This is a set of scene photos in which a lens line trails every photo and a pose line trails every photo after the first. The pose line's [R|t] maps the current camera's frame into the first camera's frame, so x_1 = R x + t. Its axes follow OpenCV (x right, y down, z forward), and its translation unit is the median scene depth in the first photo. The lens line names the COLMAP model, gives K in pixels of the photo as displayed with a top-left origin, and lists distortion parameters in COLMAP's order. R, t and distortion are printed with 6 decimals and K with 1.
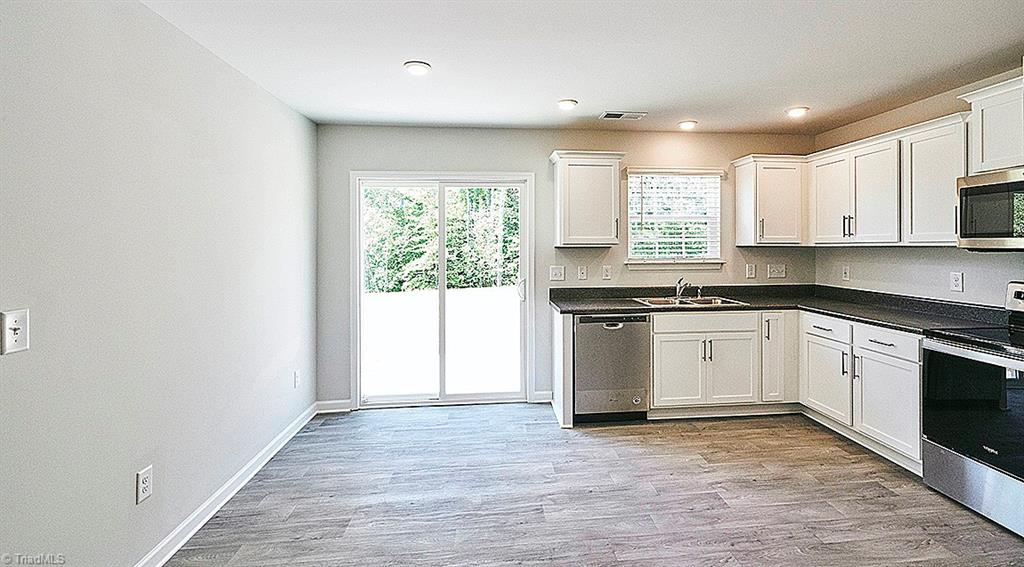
lens RADIAL K [[471.7, 0, 540.8], [0, 471.7, 246.7], [0, 0, 1]] dist [0.002161, 0.000335]
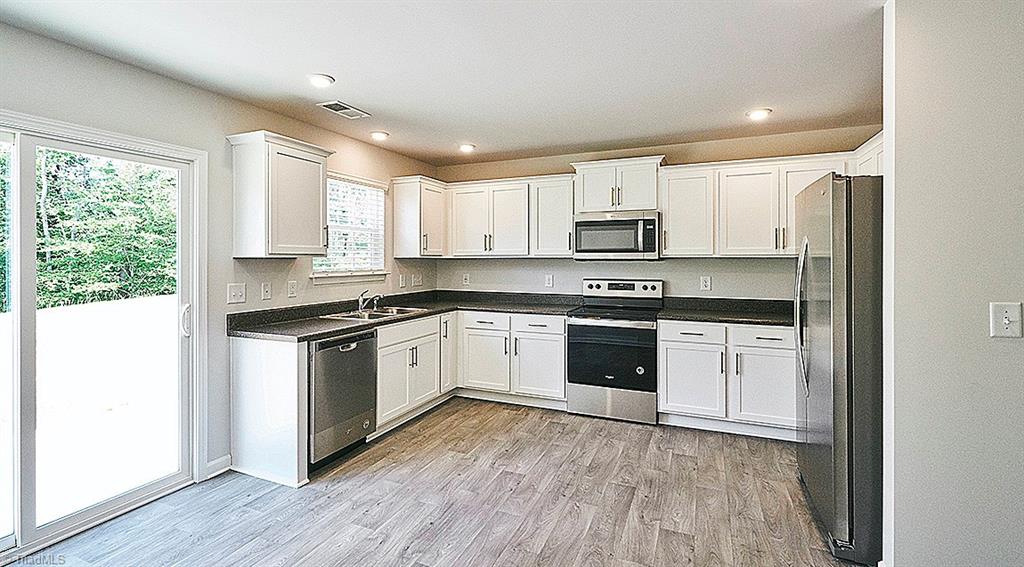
lens RADIAL K [[461.9, 0, 499.2], [0, 461.9, 261.4], [0, 0, 1]] dist [0.000141, 0.000512]
pose [[0.513353, -0.001730, 0.858176, -0.426638], [0.001556, 0.999998, 0.001085, 0.006700], [-0.858176, 0.000778, 0.513355, 0.305828]]
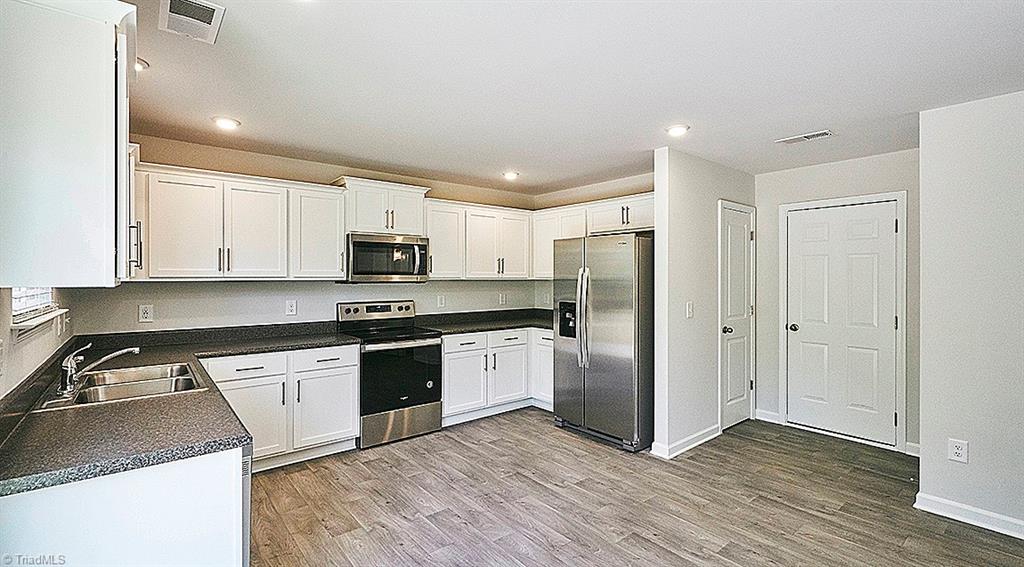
lens RADIAL K [[454.1, 0, 508.9], [0, 454.1, 278.6], [0, 0, 1]] dist [-0.000592, 0.000071]
pose [[-0.538360, -0.001962, 0.842713, -0.410434], [0.001794, 0.999992, 0.003475, -0.007755], [-0.842713, 0.003383, -0.538353, 0.984539]]
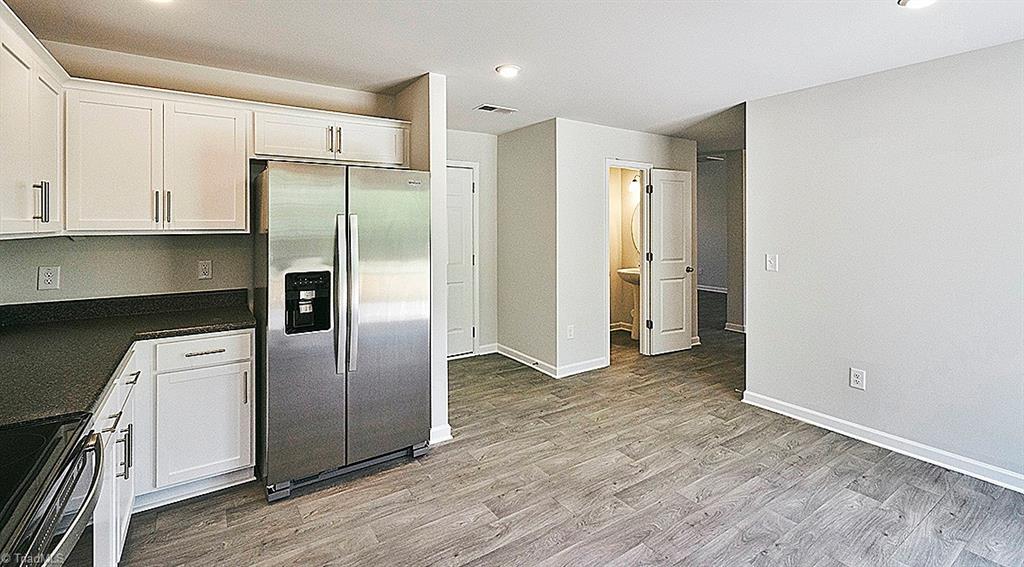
lens RADIAL K [[490.0, 0, 511.1], [0, 490.0, 221.1], [0, 0, 1]] dist [0.025002, 0.000205]
pose [[-0.873898, 0.002770, -0.486101, 0.777071], [0.007135, 0.999949, -0.007129, -0.011152], [0.486057, -0.009699, -0.873873, 1.035843]]
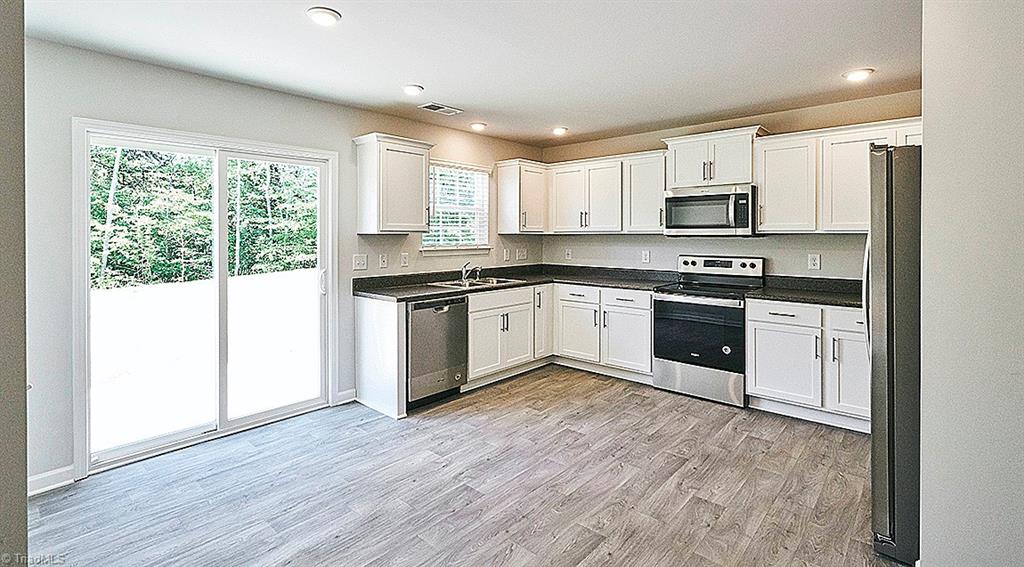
lens RADIAL K [[467.8, 0, 506.4], [0, 467.8, 239.2], [0, 0, 1]] dist [0.001102, 0.000616]
pose [[0.752707, -0.003531, 0.658346, -0.405915], [0.000218, 0.999987, 0.005114, 0.006519], [-0.658356, -0.003705, 0.752698, 0.120328]]
